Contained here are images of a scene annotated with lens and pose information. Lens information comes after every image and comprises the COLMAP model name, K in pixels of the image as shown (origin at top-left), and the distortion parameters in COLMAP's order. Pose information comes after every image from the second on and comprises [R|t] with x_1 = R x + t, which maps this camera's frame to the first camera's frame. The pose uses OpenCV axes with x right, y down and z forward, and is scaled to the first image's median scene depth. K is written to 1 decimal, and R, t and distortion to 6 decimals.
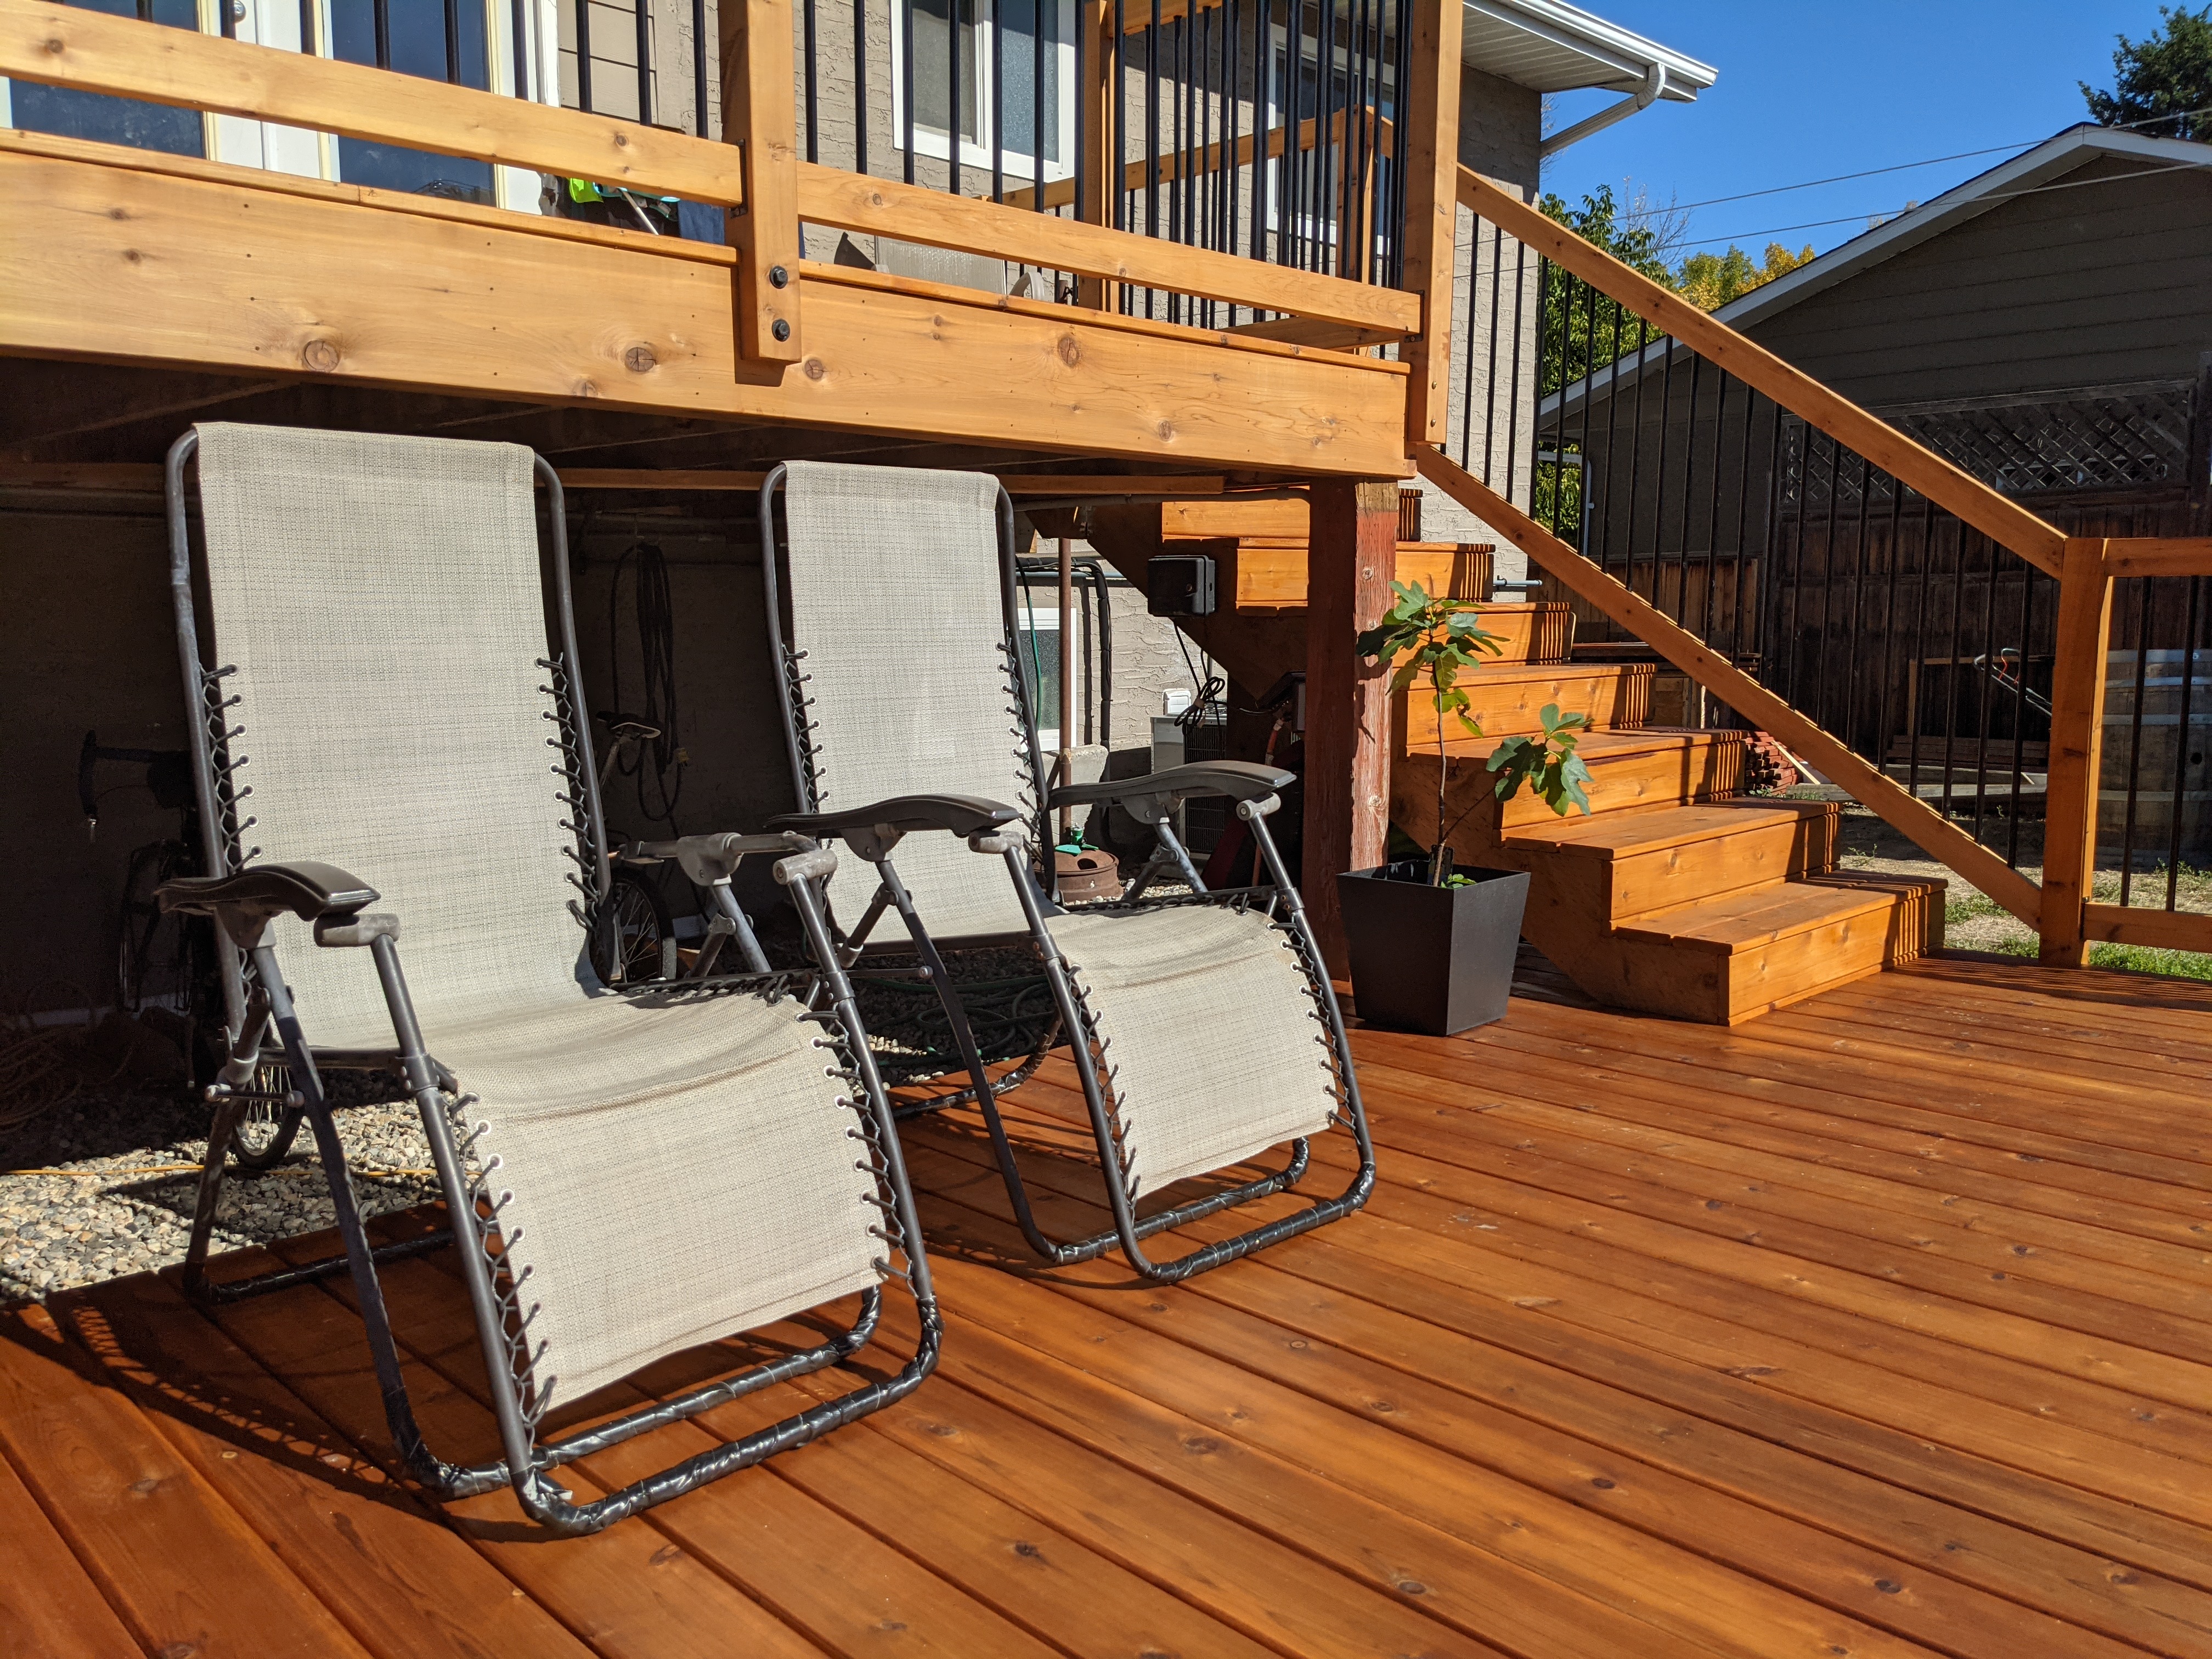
lens RADIAL K [[1719.7, 0, 1111.6], [0, 1719.7, 835.9], [0, 0, 1]] dist [0.015317, -0.016124]
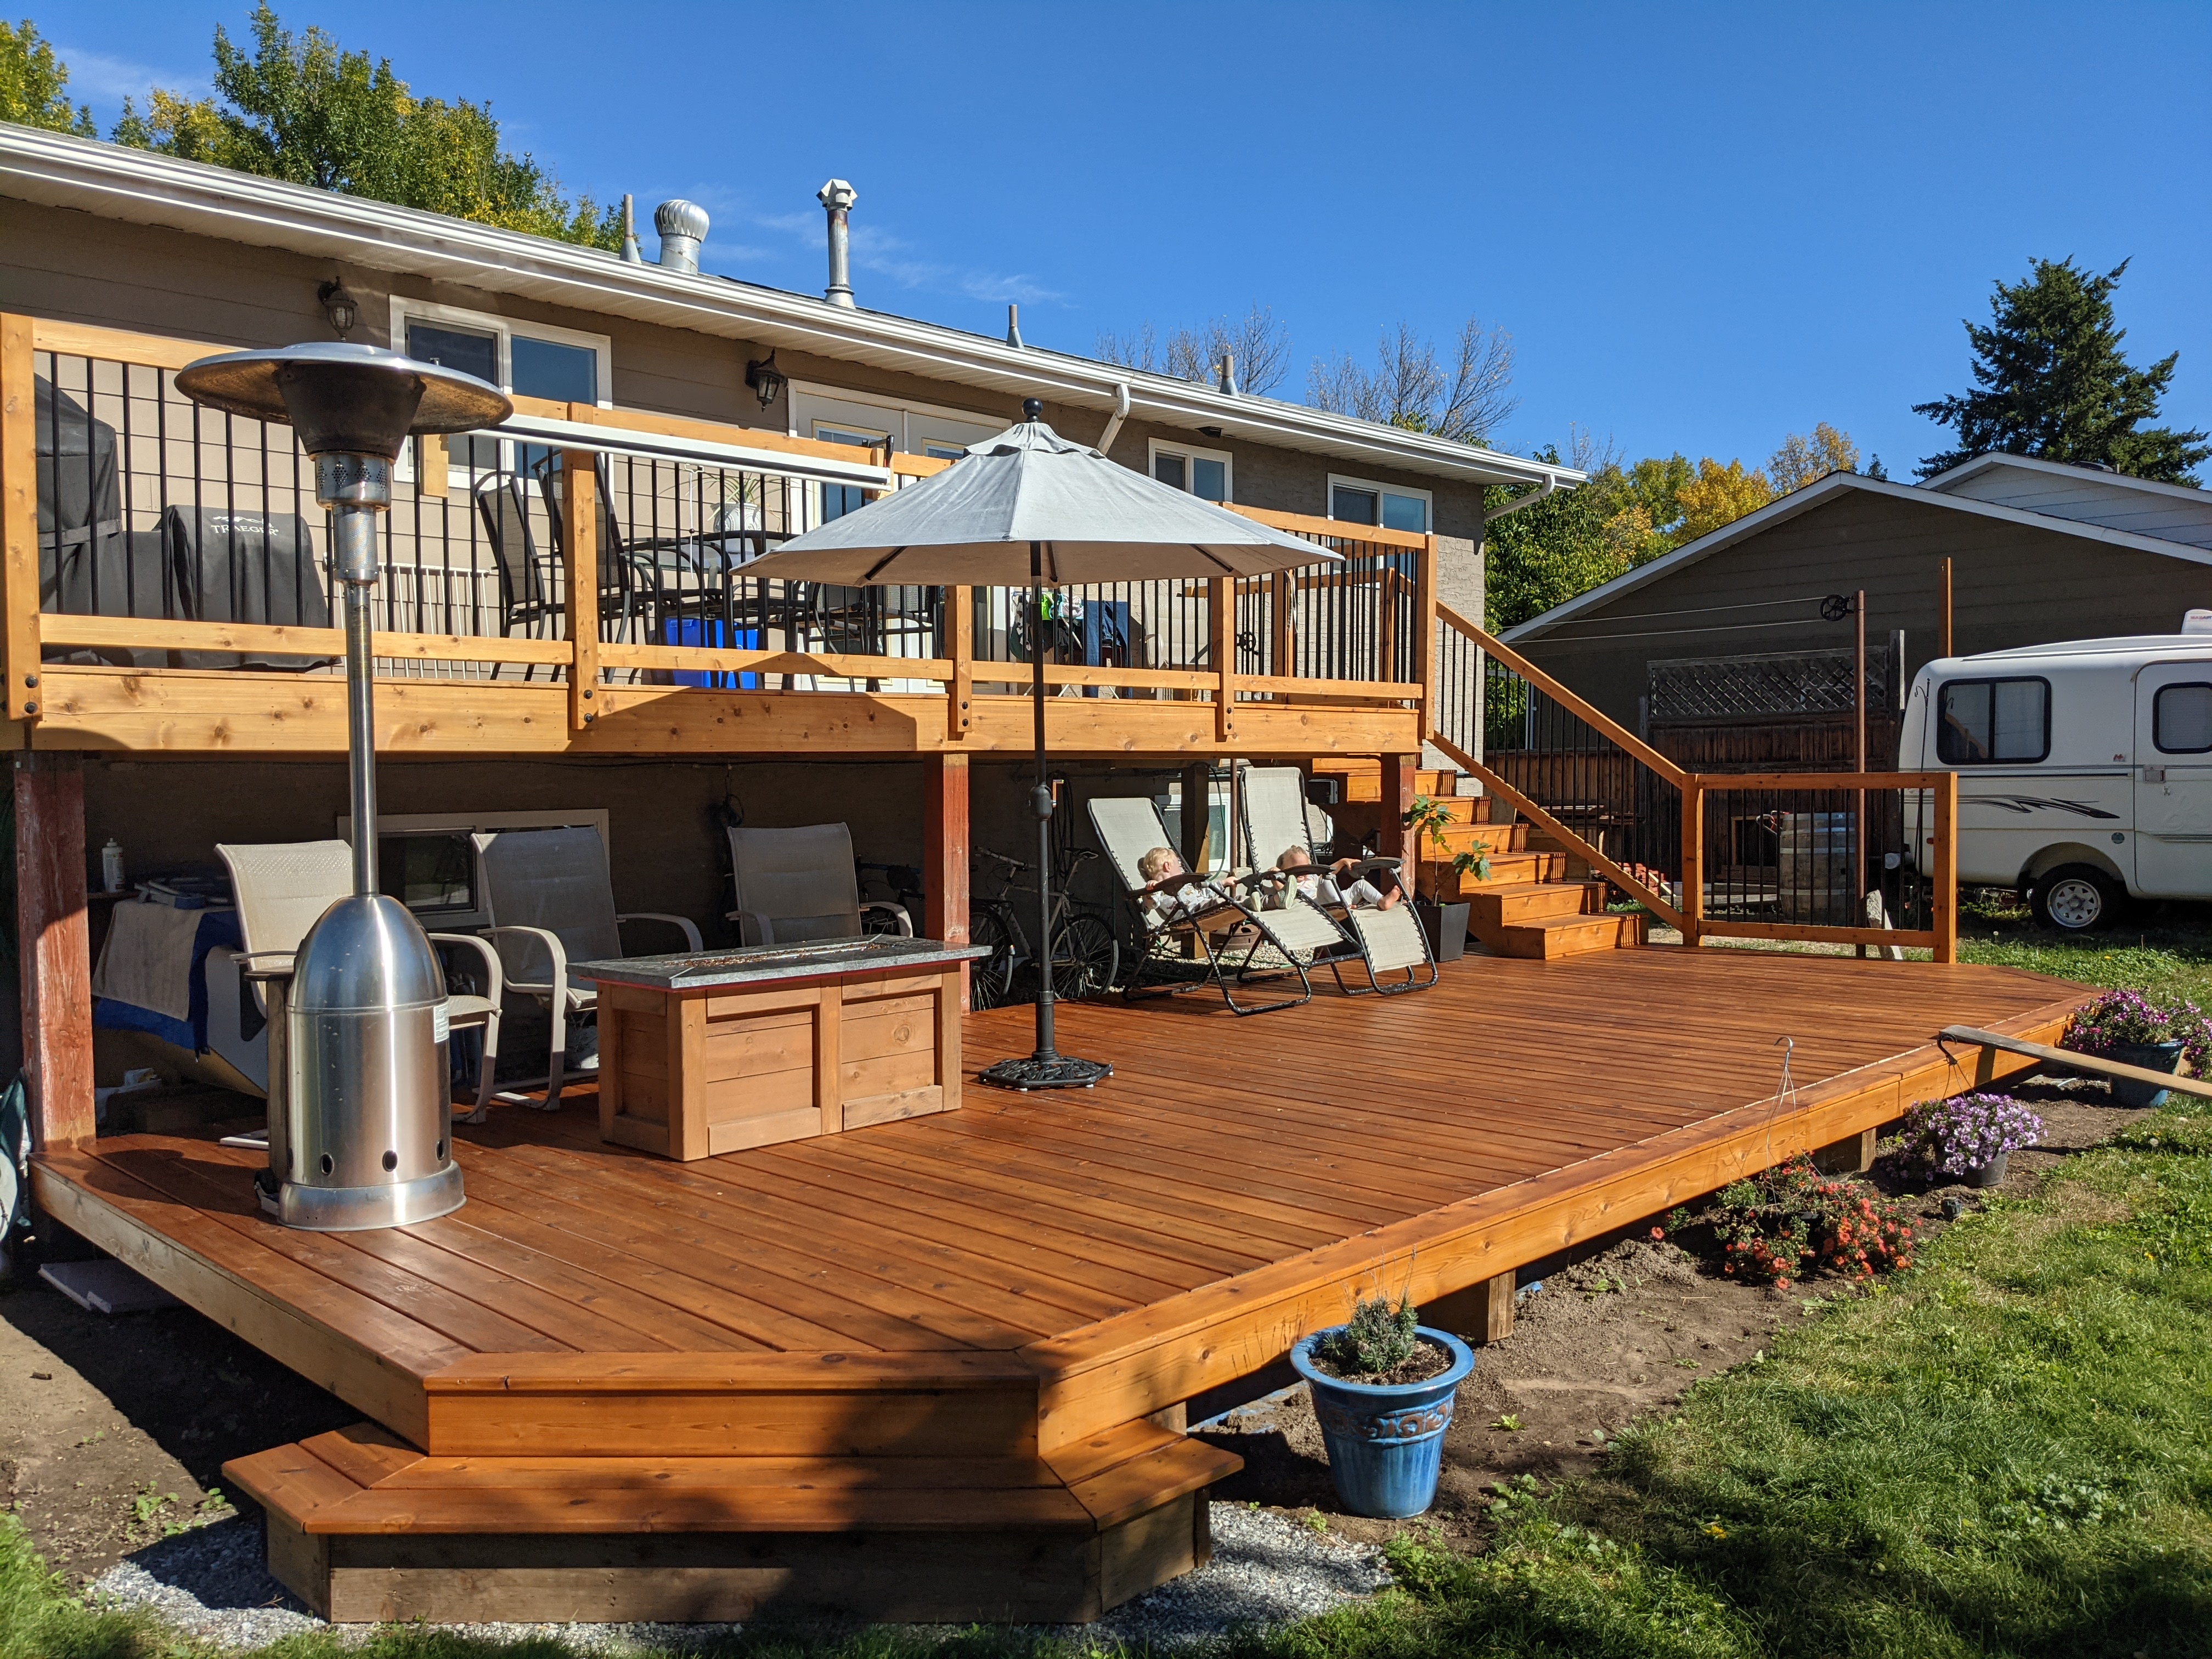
lens RADIAL K [[1719.7, 0, 1098.7], [0, 1719.7, 834.4], [0, 0, 1]] dist [0.015317, -0.016124]
pose [[0.999981, -0.006149, -0.000801, -0.284572], [0.006051, 0.995911, -0.090141, 0.131711], [0.001352, 0.090135, 0.995929, -1.442737]]
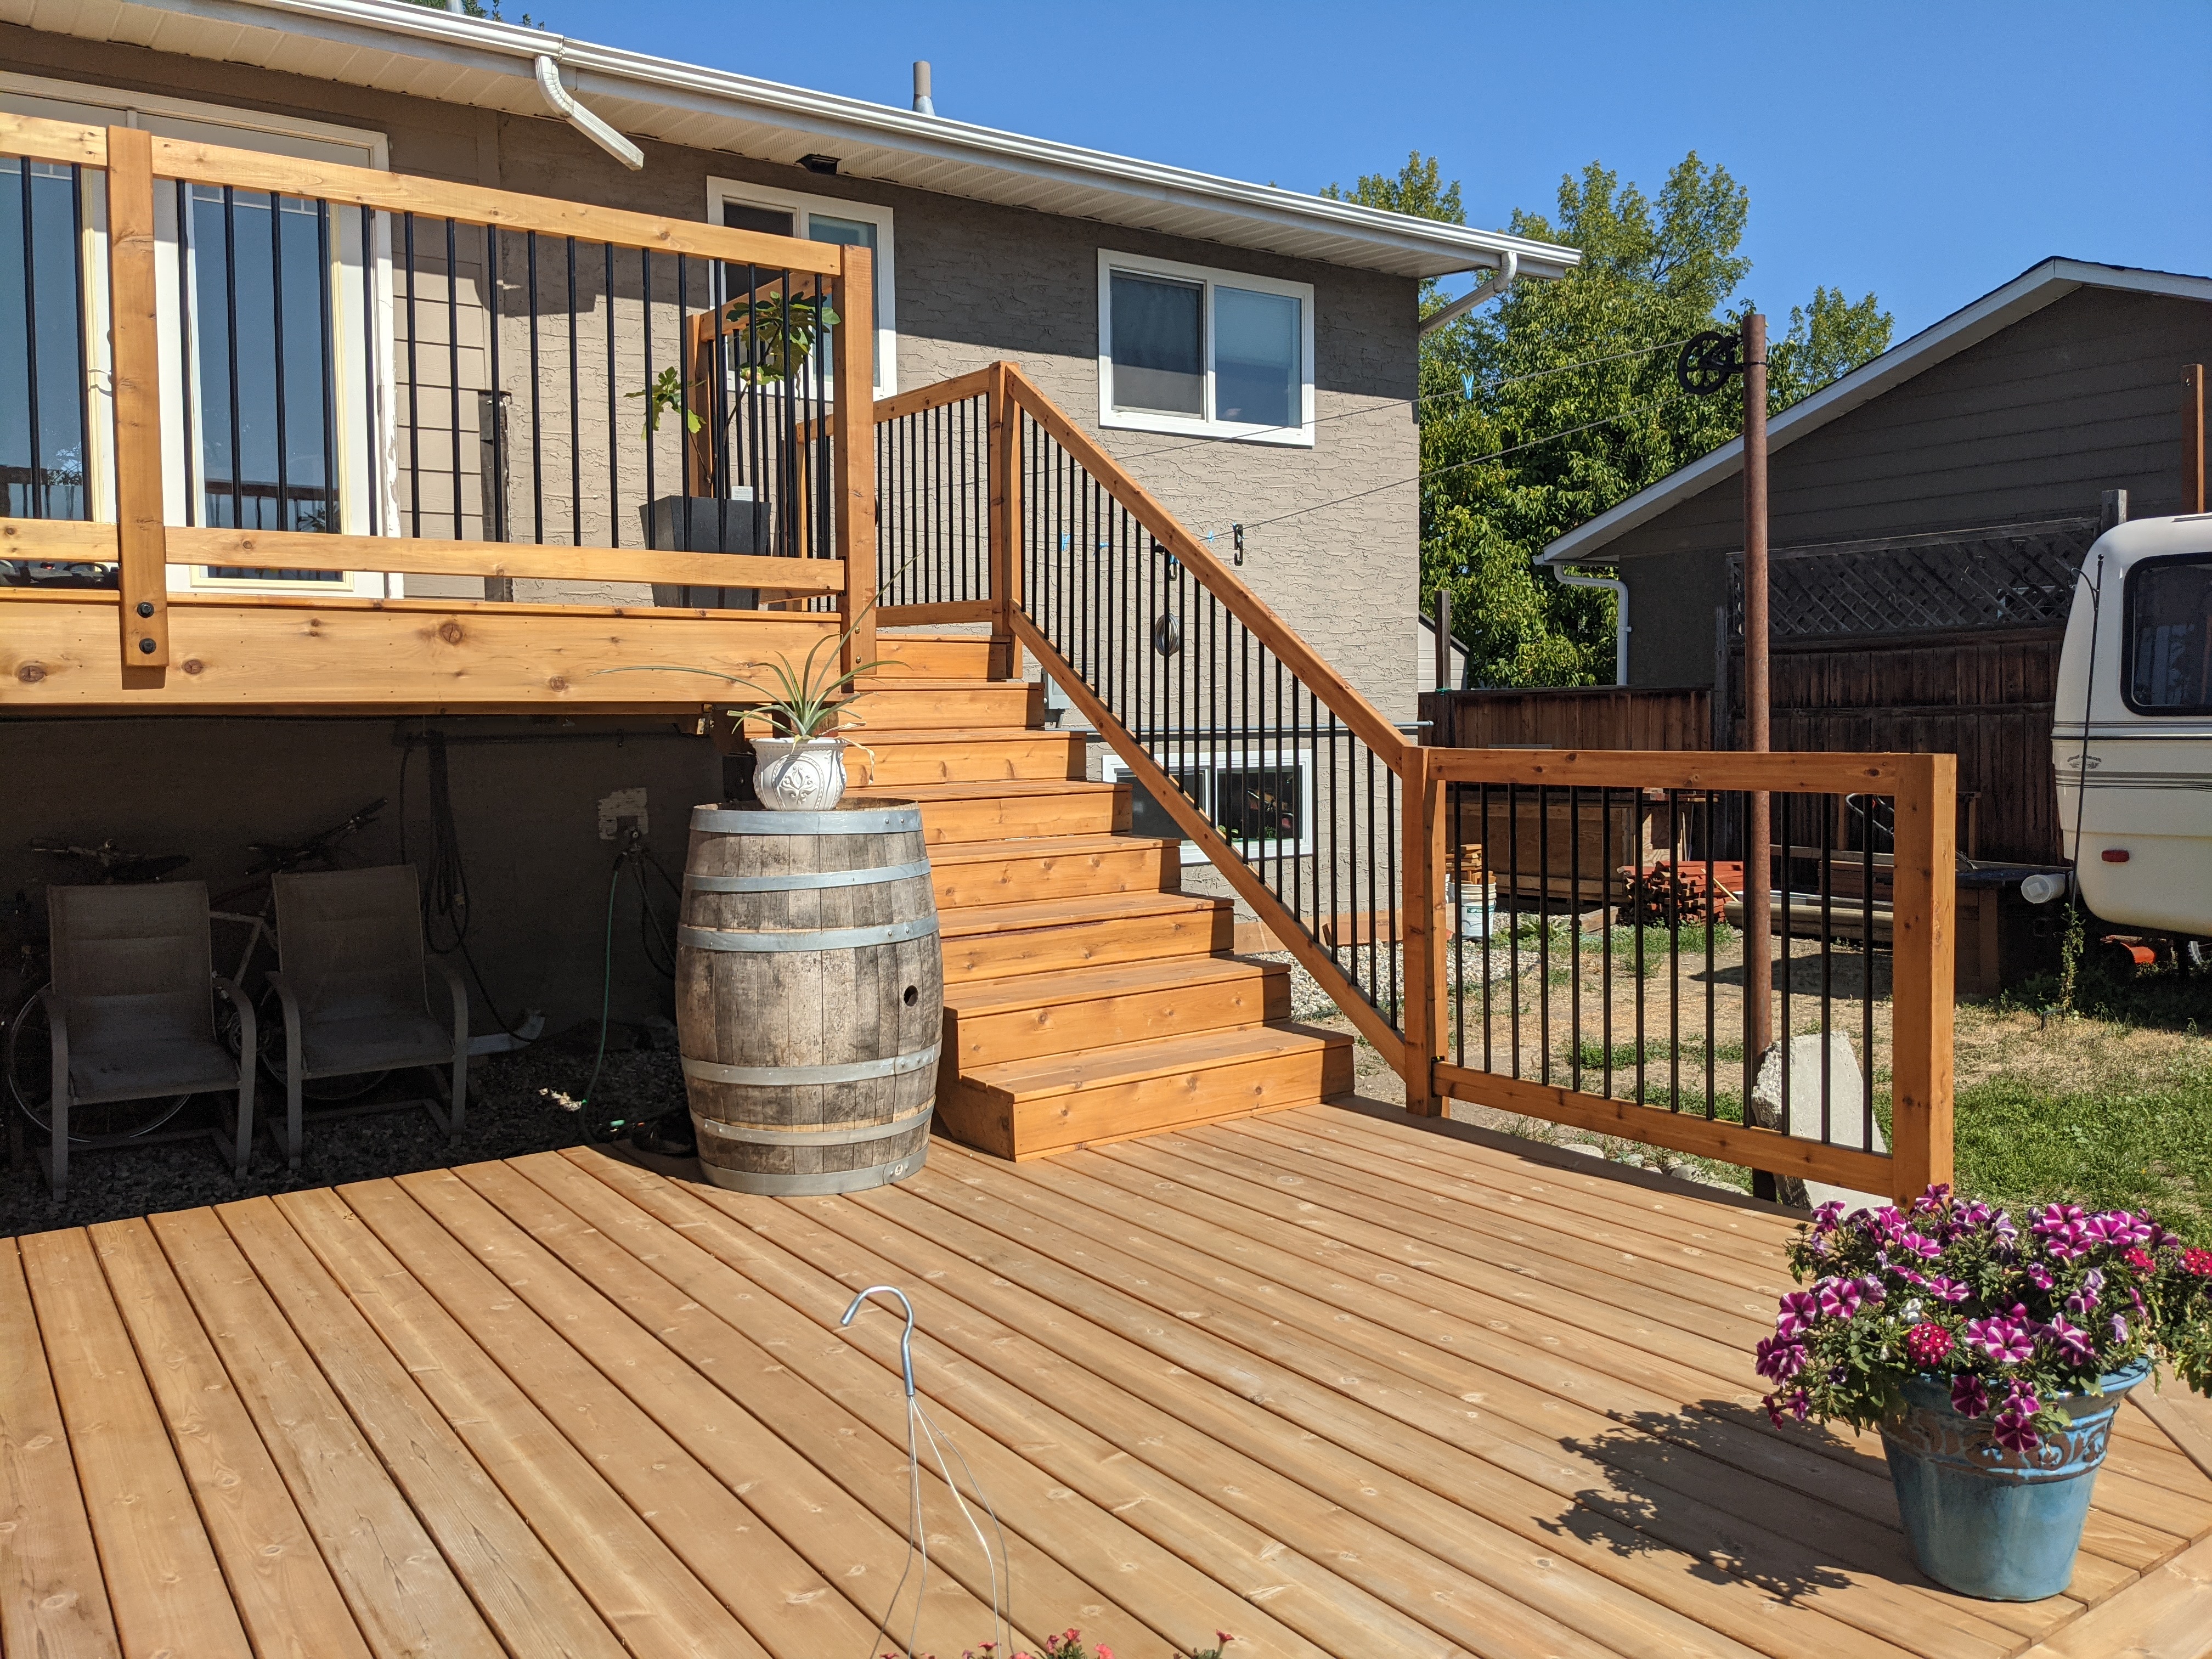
lens RADIAL K [[1719.7, 0, 1119.1], [0, 1719.7, 779.0], [0, 0, 1]] dist [0.015317, -0.016124]
pose [[0.986005, 0.000824, -0.166716, 0.544306], [-0.014790, 0.996478, -0.082546, -0.050443], [0.166061, 0.083856, 0.982544, -0.168865]]
